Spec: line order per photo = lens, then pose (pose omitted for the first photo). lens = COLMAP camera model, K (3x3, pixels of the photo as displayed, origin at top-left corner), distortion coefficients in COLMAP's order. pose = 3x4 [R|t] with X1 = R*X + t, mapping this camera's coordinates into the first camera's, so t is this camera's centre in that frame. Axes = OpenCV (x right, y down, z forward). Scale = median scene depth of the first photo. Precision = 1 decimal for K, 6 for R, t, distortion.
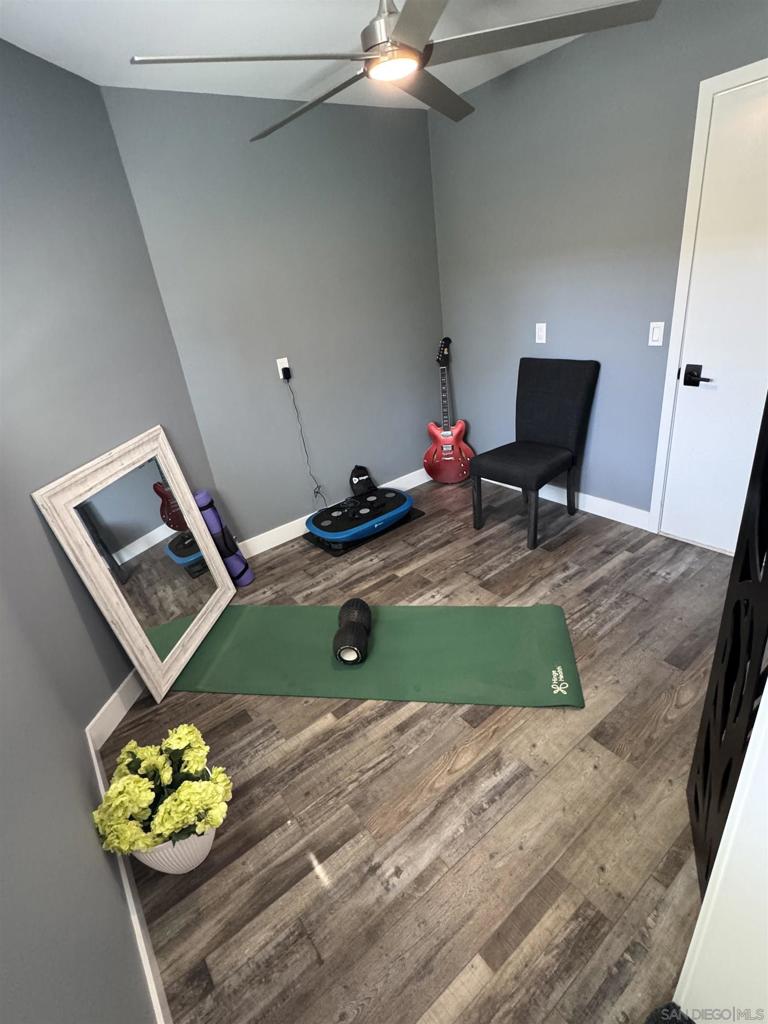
lens RADIAL K [[496.0, 0, 384.0], [0, 496.0, 512.0], [0, 0, 1]] dist [-0.002176, -0.000375]
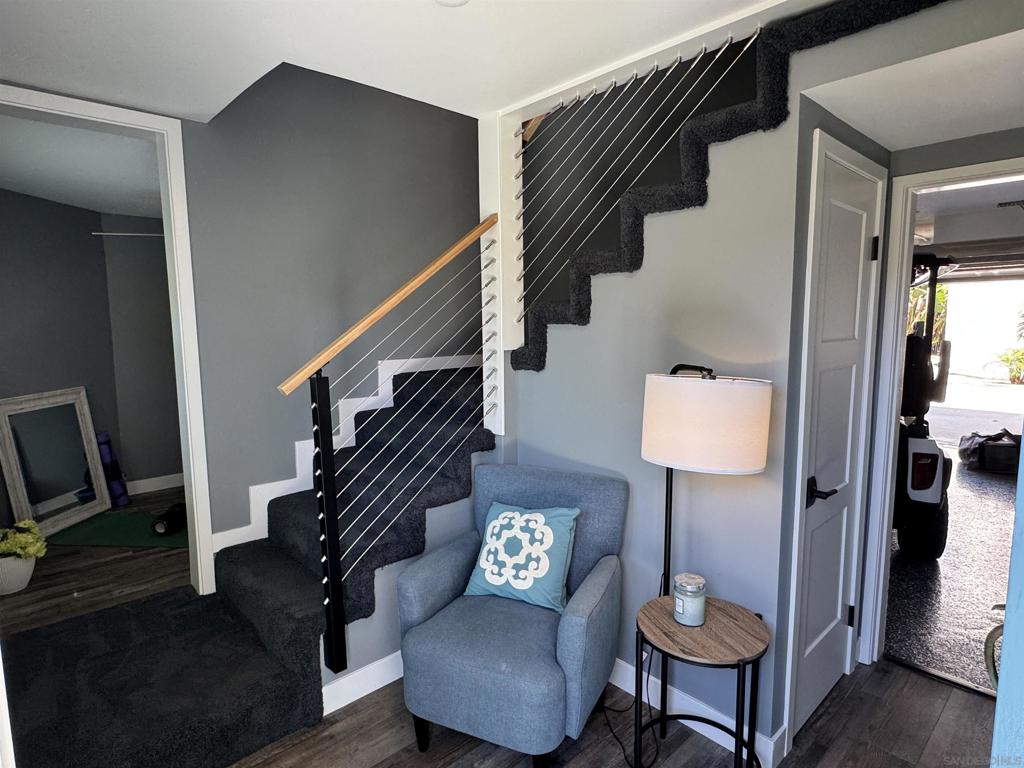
lens RADIAL K [[572.0, 0, 512.0], [0, 572.0, 384.0], [0, 0, 1]] dist [-0.000442, -0.000478]
pose [[0.988008, 0.105219, 0.113001, 0.749669], [-0.061282, 0.938970, -0.338496, 0.379259], [-0.141721, 0.327512, 0.934158, -0.992485]]
